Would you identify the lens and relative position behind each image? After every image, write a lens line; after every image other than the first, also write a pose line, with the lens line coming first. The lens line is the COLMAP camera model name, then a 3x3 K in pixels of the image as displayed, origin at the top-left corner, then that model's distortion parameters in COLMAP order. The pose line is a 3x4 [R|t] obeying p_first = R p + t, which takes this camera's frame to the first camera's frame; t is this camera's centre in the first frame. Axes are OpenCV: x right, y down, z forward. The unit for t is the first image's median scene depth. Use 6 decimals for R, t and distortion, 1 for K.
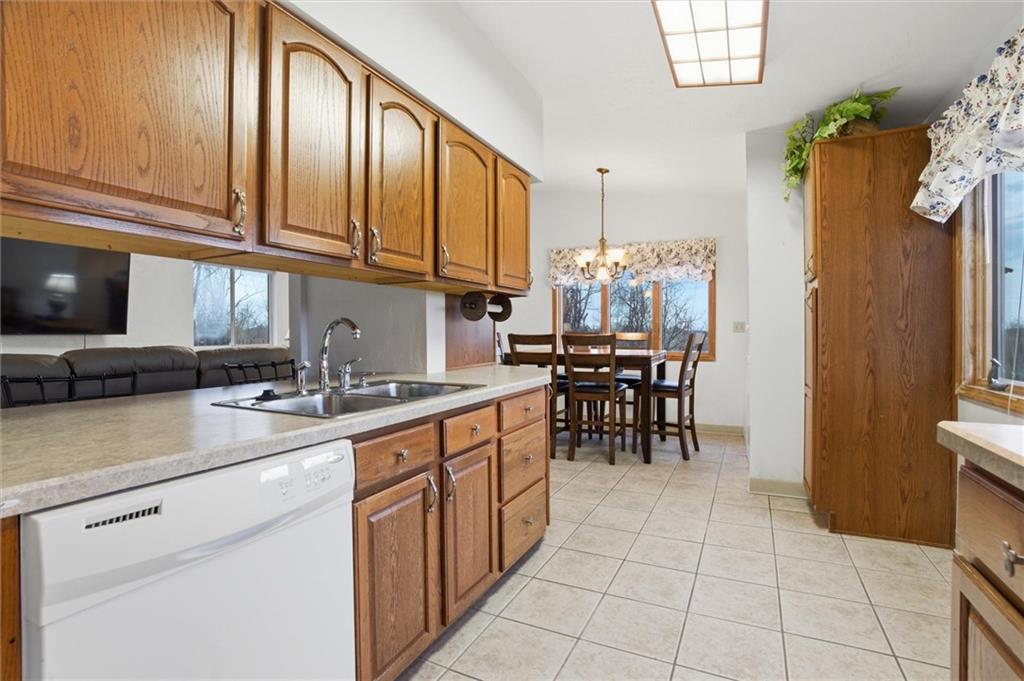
lens RADIAL K [[480.0, 0, 517.1], [0, 480.0, 336.1], [0, 0, 1]] dist [-0.057117, 0.020161]
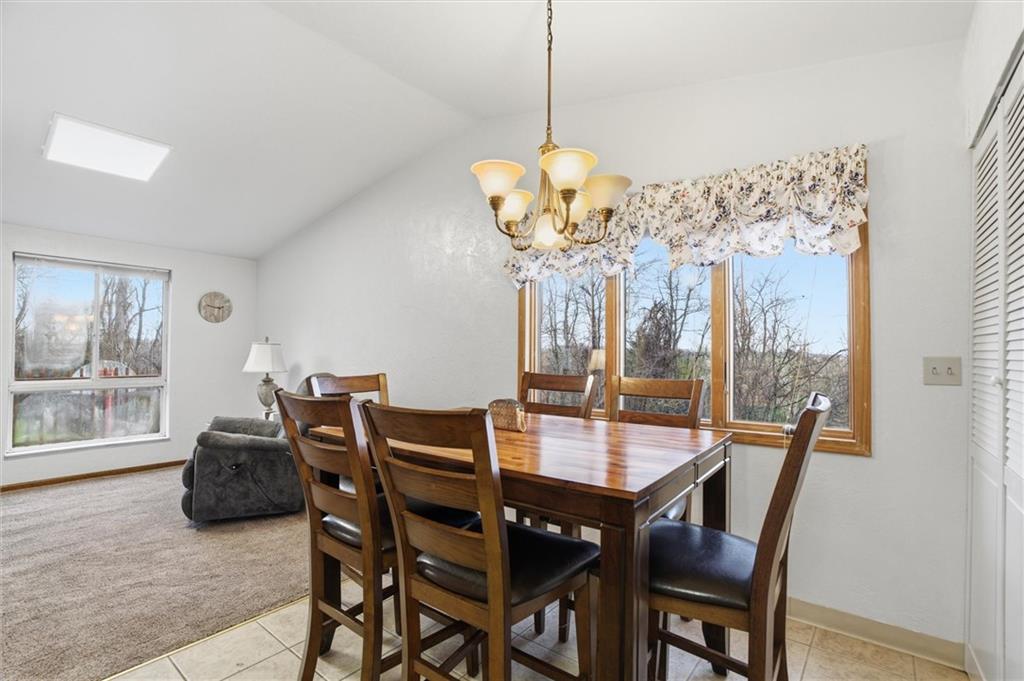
lens RADIAL K [[480.0, 0, 509.3], [0, 480.0, 343.5], [0, 0, 1]] dist [-0.057117, 0.020161]
pose [[0.976861, 0.005075, -0.213814, 0.490795], [-0.011411, 0.999531, -0.028410, -0.060956], [0.213569, 0.030193, 0.976461, 1.315563]]
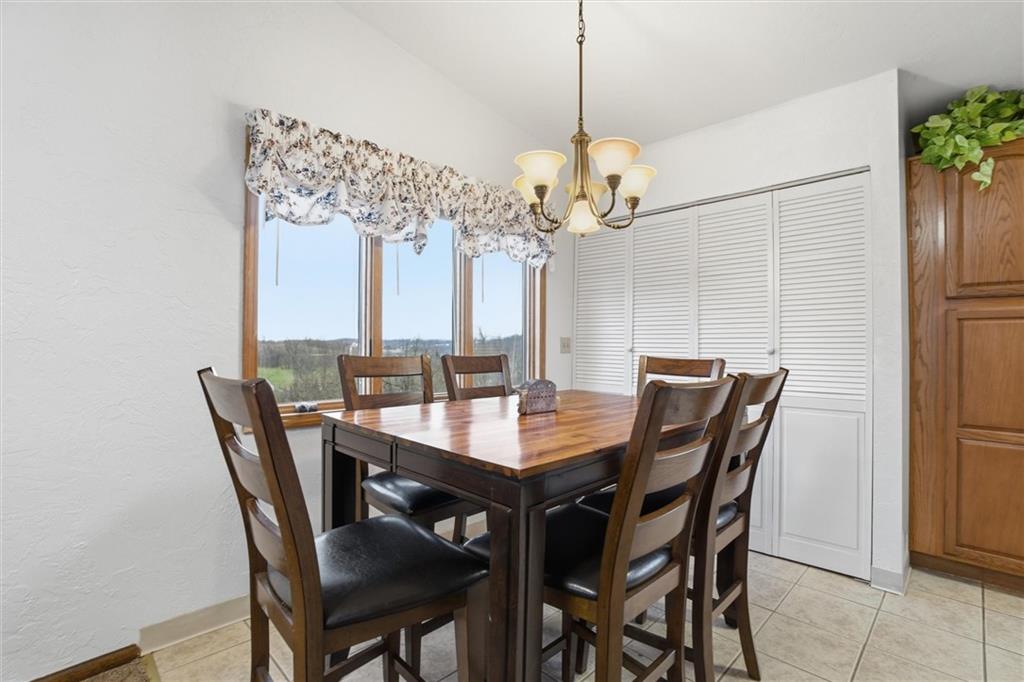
lens RADIAL K [[480.0, 0, 510.9], [0, 480.0, 340.5], [0, 0, 1]] dist [-0.057117, 0.020161]
pose [[0.322418, 0.012777, 0.946511, -0.486277], [-0.000343, 0.999910, -0.013381, -0.037766], [-0.946597, 0.003990, 0.322393, 1.981526]]
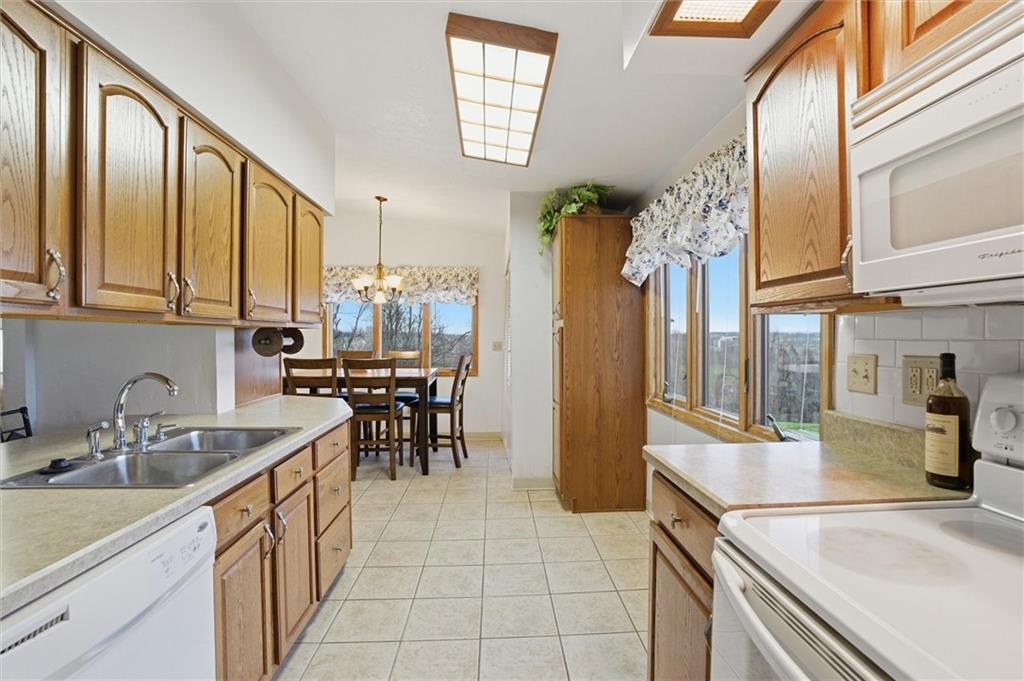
lens RADIAL K [[480.0, 0, 517.0], [0, 480.0, 338.4], [0, 0, 1]] dist [-0.057117, 0.020161]
pose [[0.875605, 0.001312, 0.483025, -0.131129], [0.001043, 0.999989, -0.004607, -0.074626], [-0.483026, 0.004537, 0.875594, -0.118287]]
